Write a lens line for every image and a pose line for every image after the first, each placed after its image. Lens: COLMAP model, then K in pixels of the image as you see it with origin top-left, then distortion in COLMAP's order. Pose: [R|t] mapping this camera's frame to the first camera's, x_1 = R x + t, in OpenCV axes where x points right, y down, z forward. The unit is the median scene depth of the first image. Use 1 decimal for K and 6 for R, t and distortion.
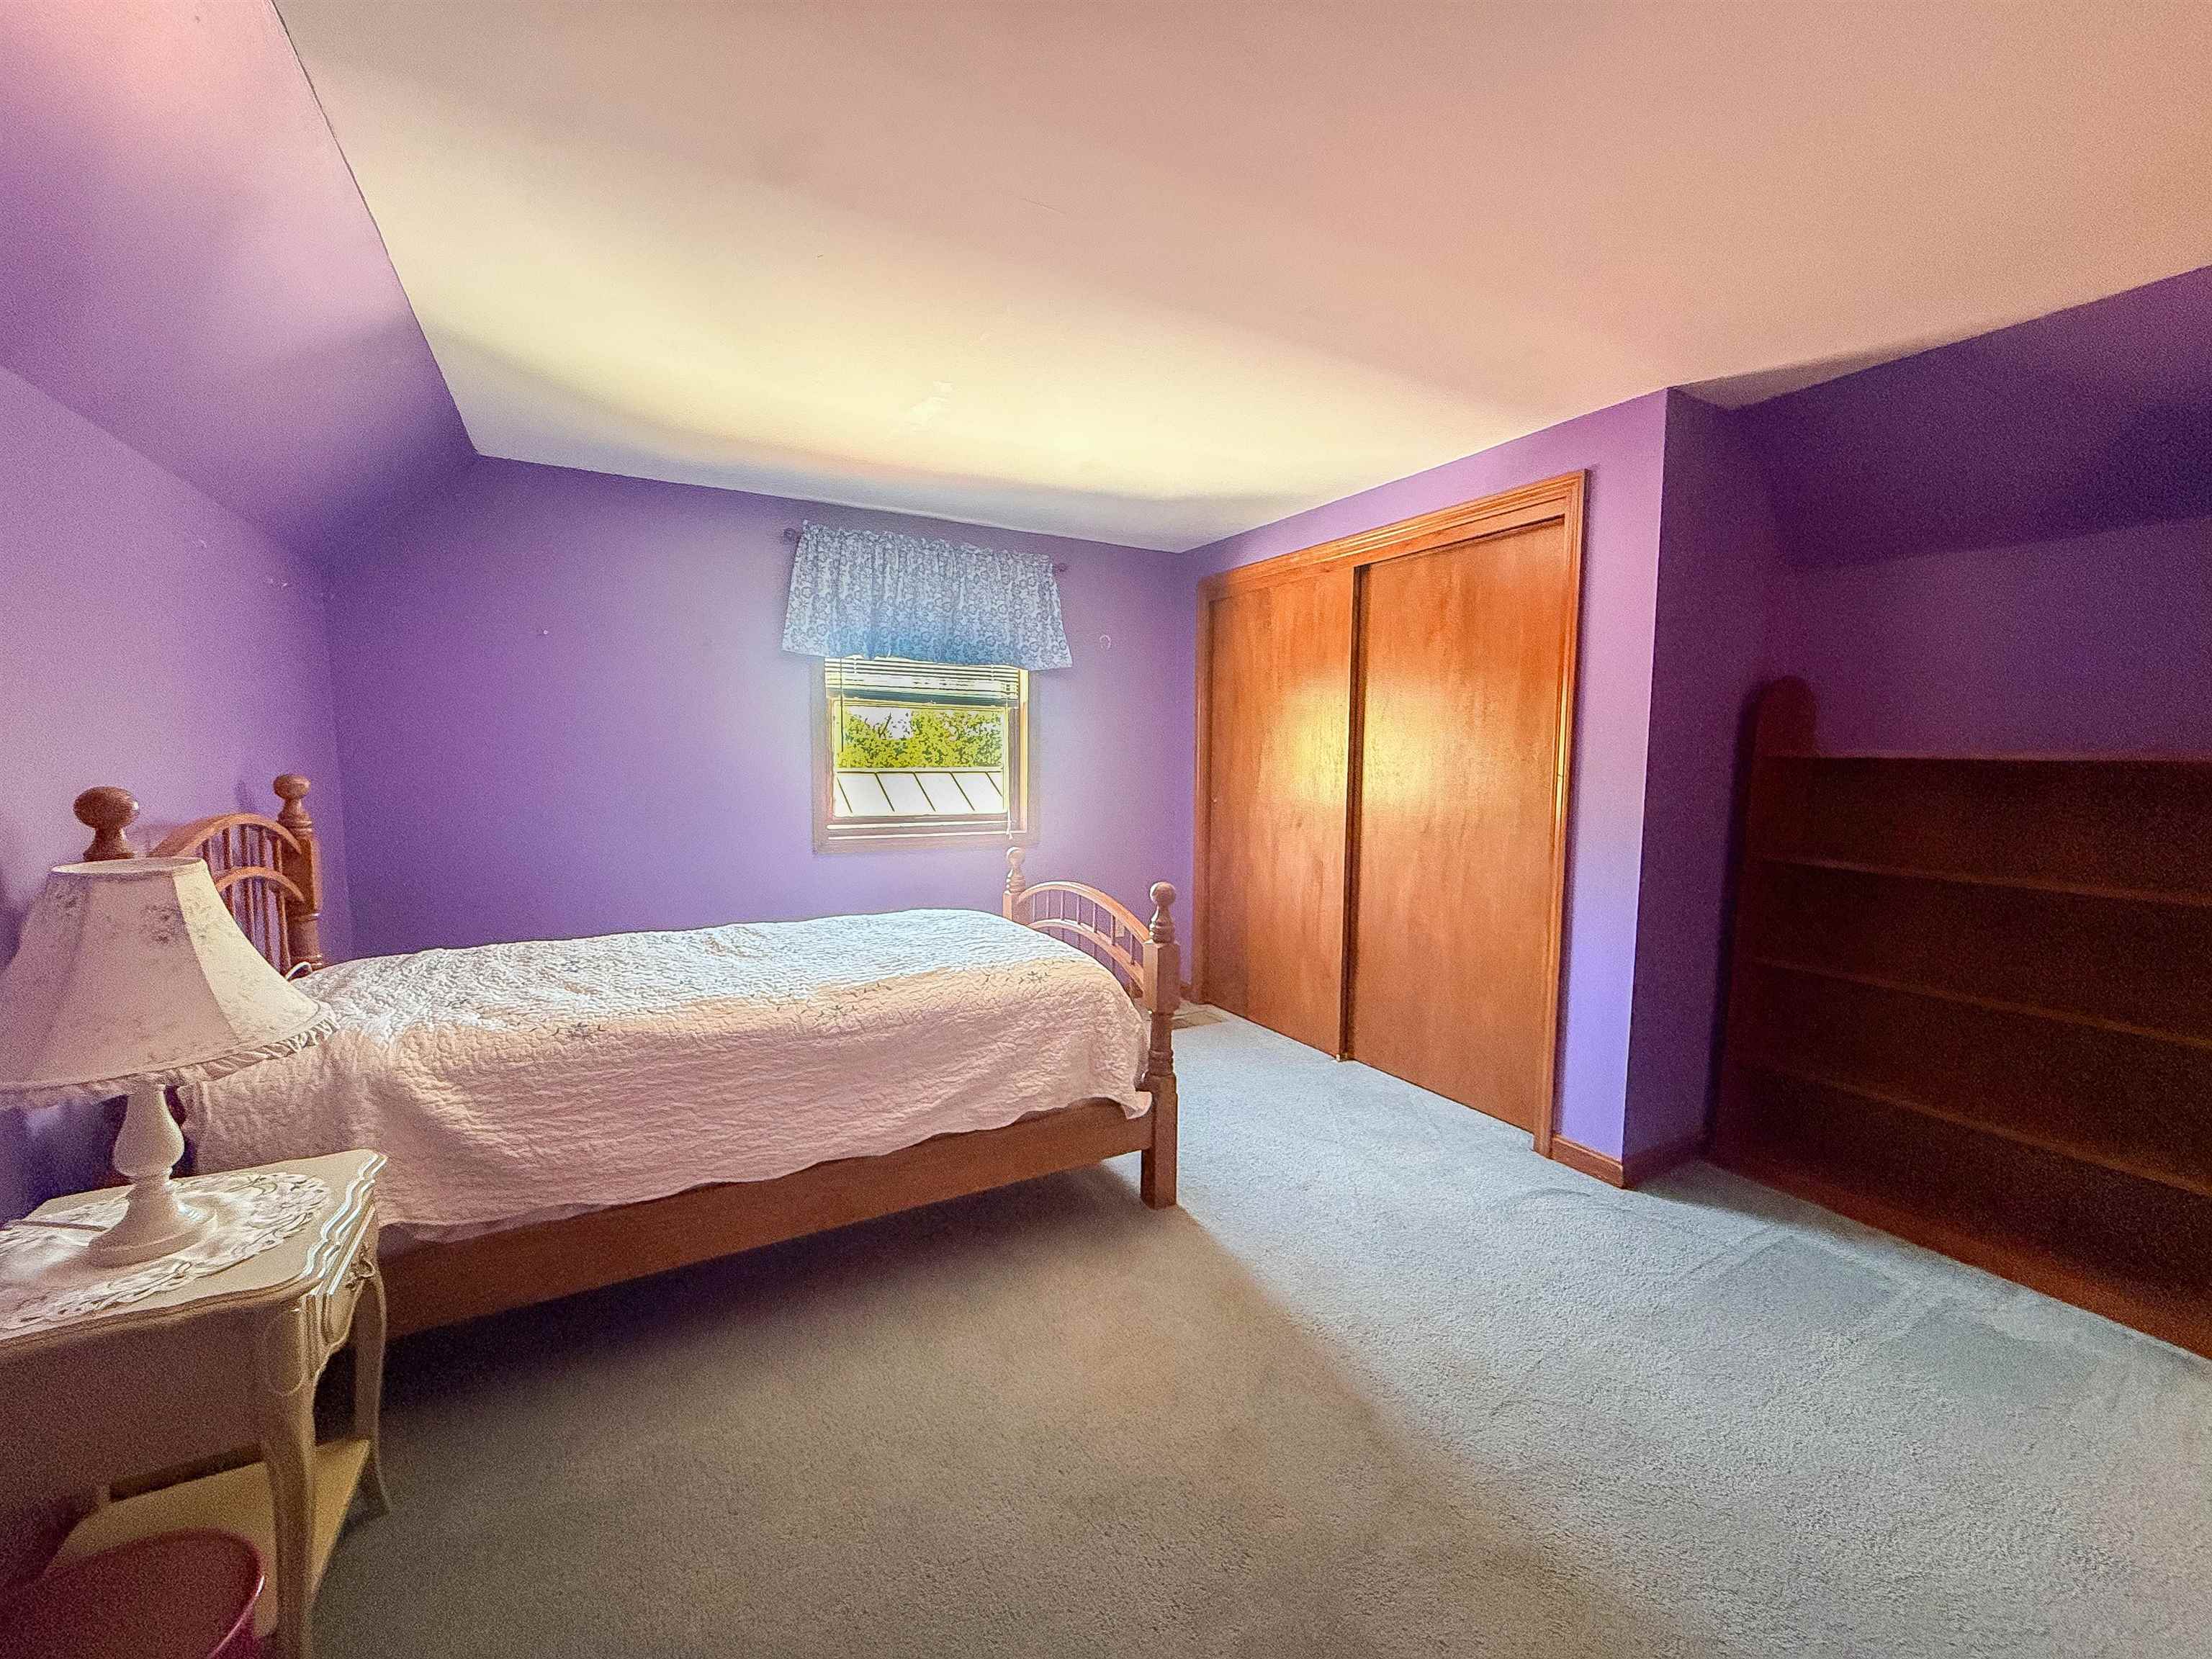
lens RADIAL K [[880.8, 0, 1102.2], [0, 880.8, 829.6], [0, 0, 1]] dist [-0.000389, -0.000656]
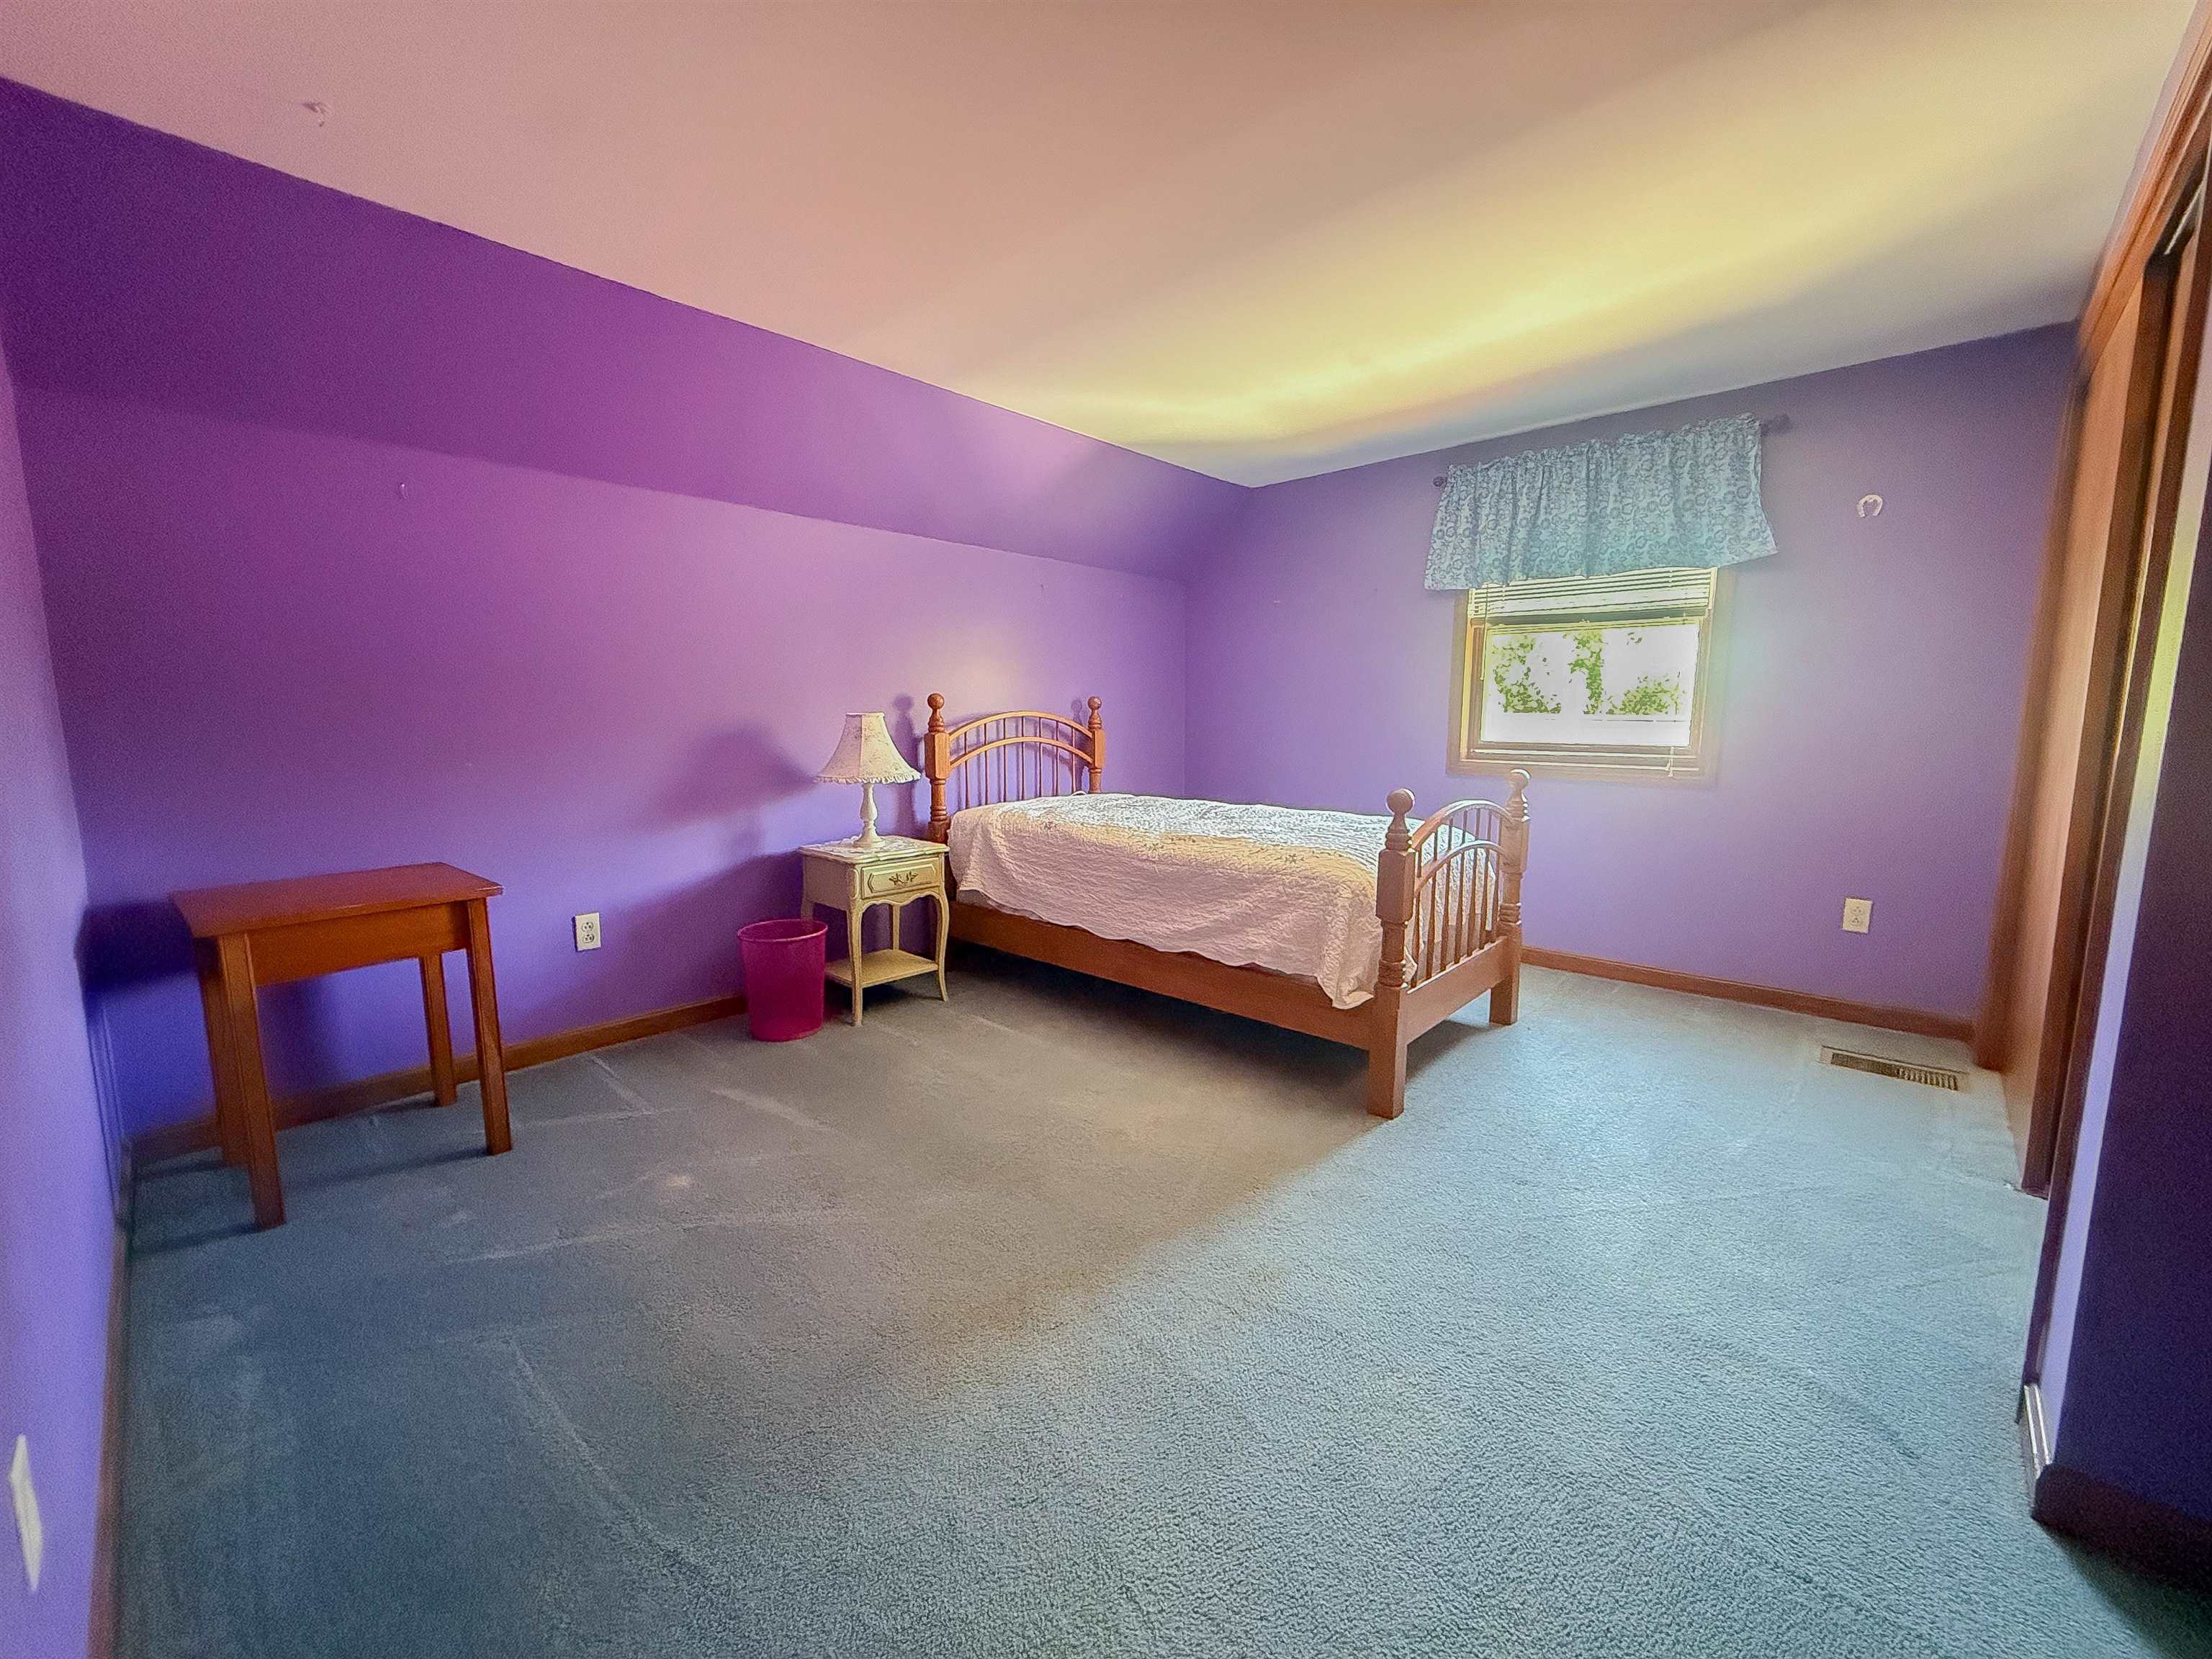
lens RADIAL K [[880.8, 0, 1102.2], [0, 880.8, 829.6], [0, 0, 1]] dist [-0.000389, -0.000656]
pose [[0.309990, 0.117013, -0.943512, 0.918877], [-0.076404, 0.992254, 0.097955, 0.035342], [0.947665, 0.041723, 0.316529, 0.392223]]
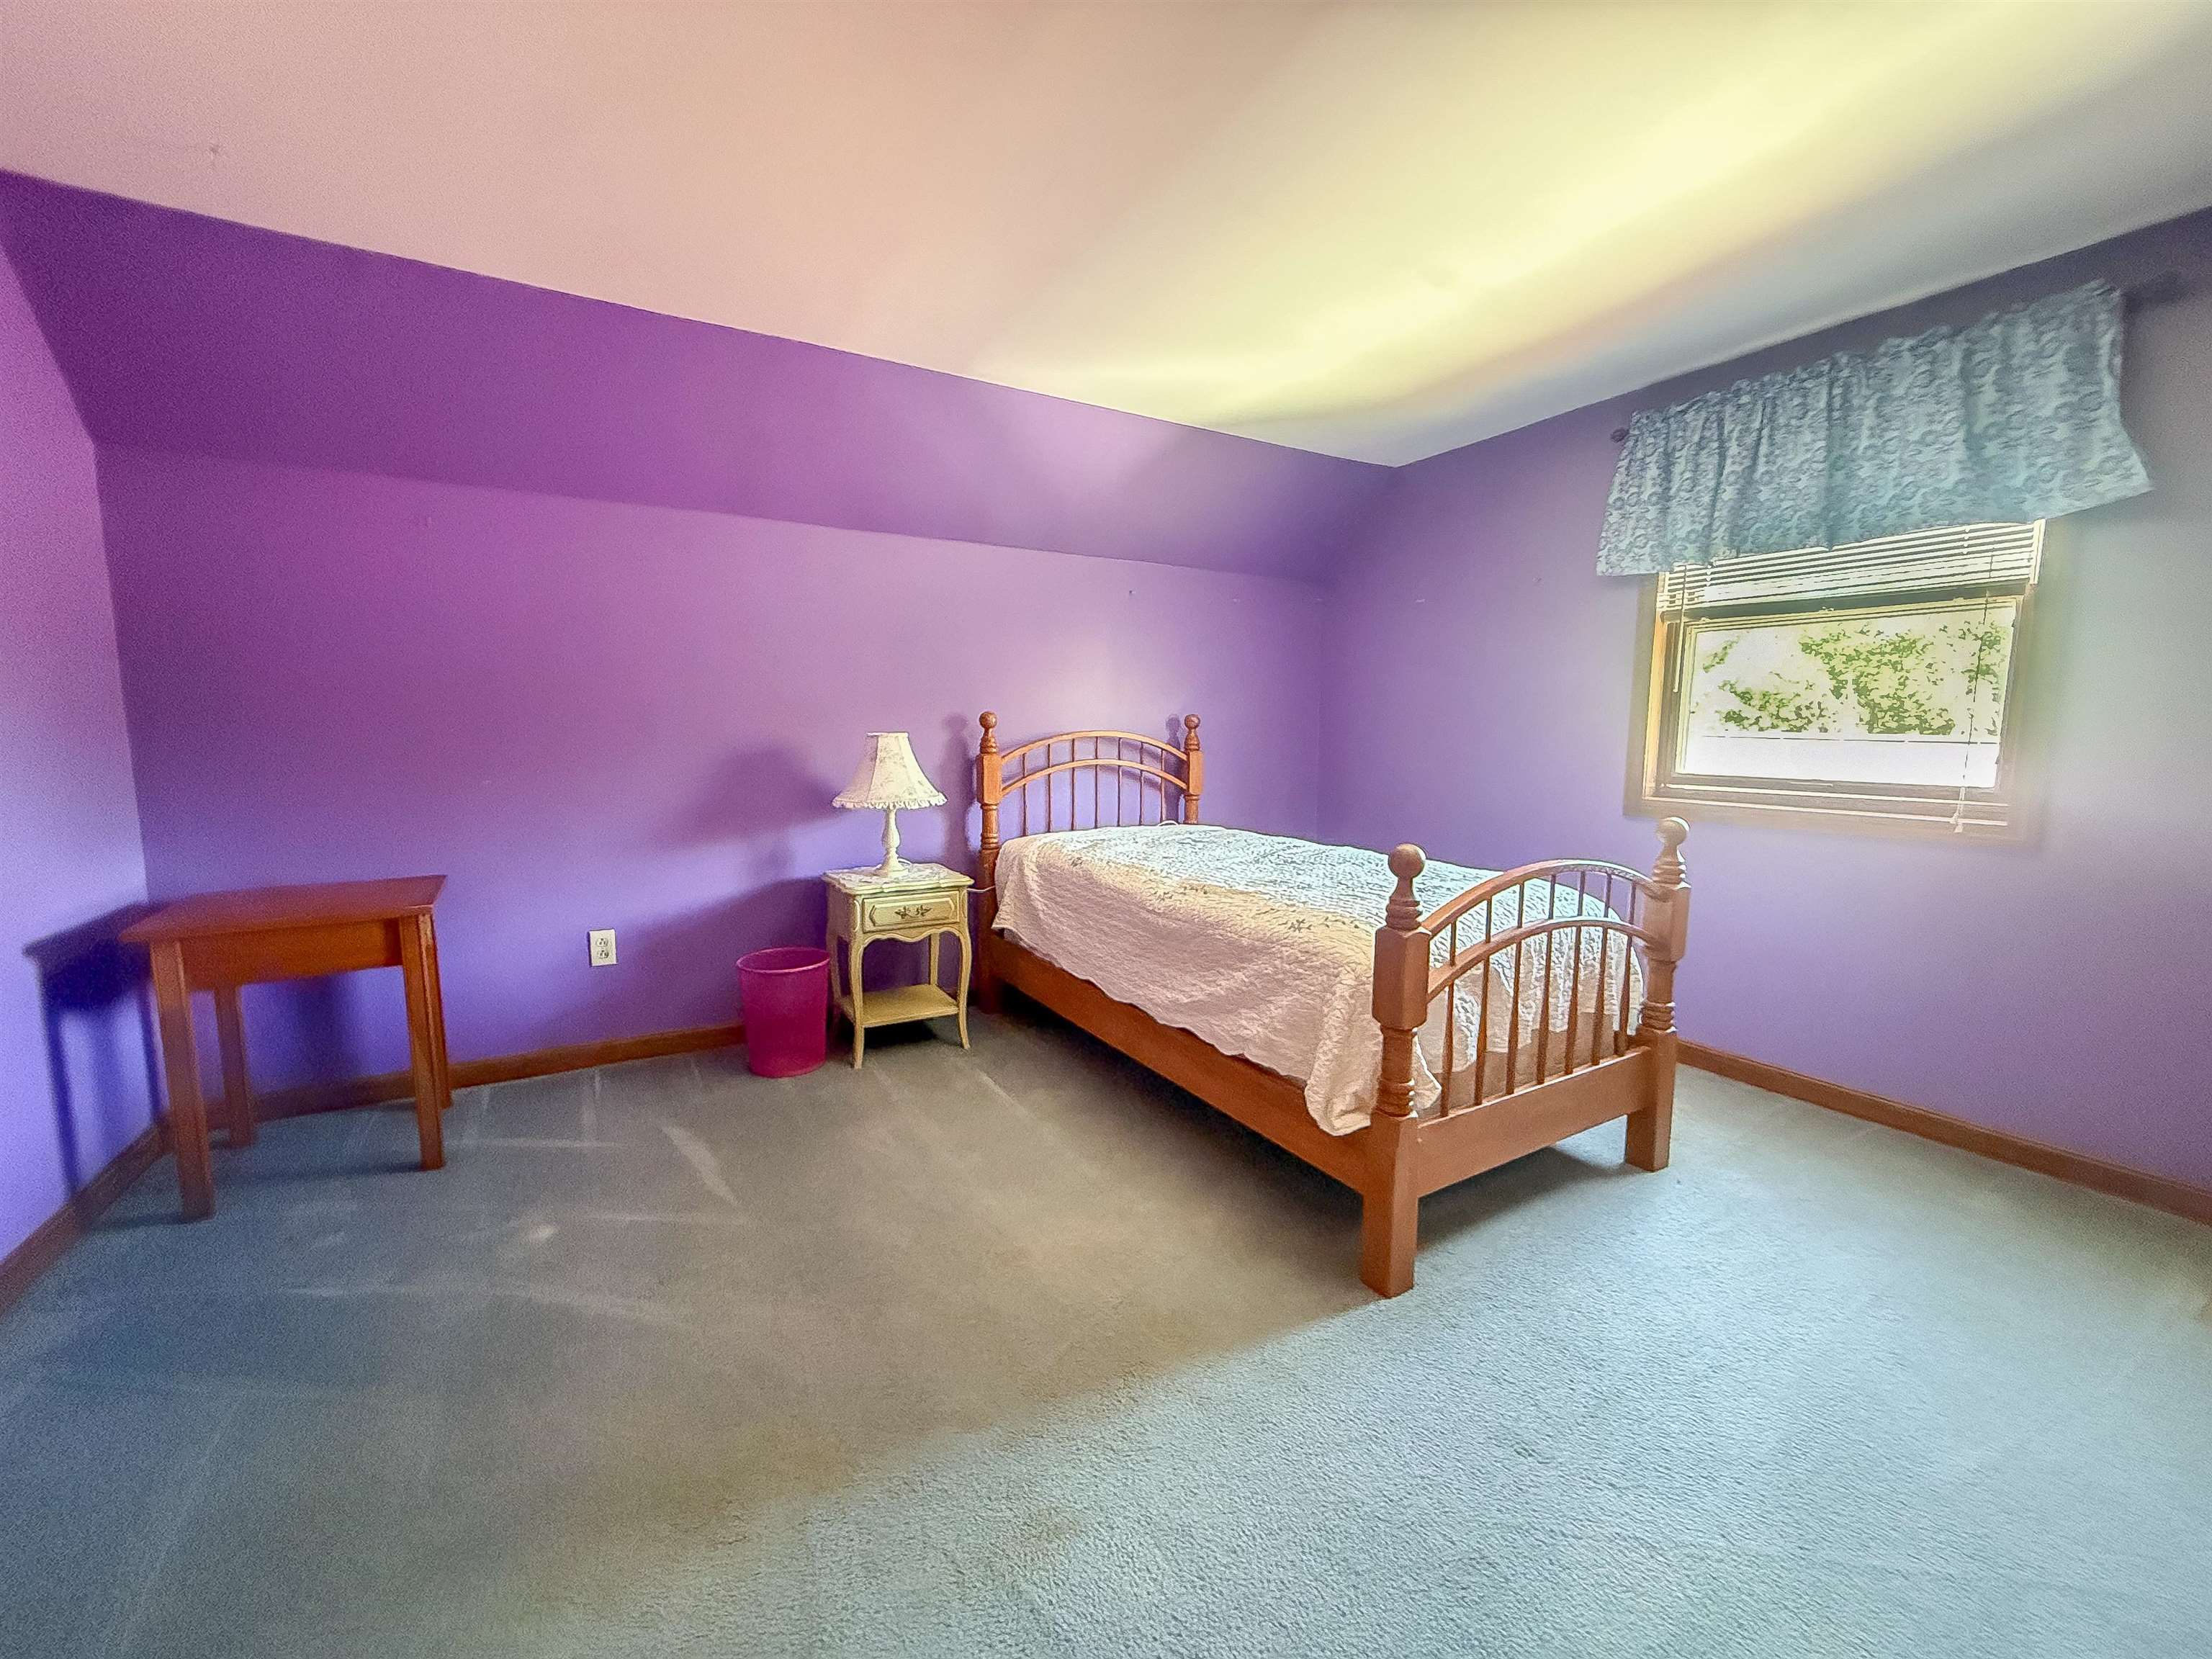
lens RADIAL K [[880.8, 0, 1102.2], [0, 880.8, 829.6], [0, 0, 1]] dist [-0.000389, -0.000656]
pose [[0.020276, 0.106630, -0.994092, 0.786905], [-0.086427, 0.990761, 0.104510, -0.004450], [0.996052, 0.083798, 0.029304, 0.757462]]
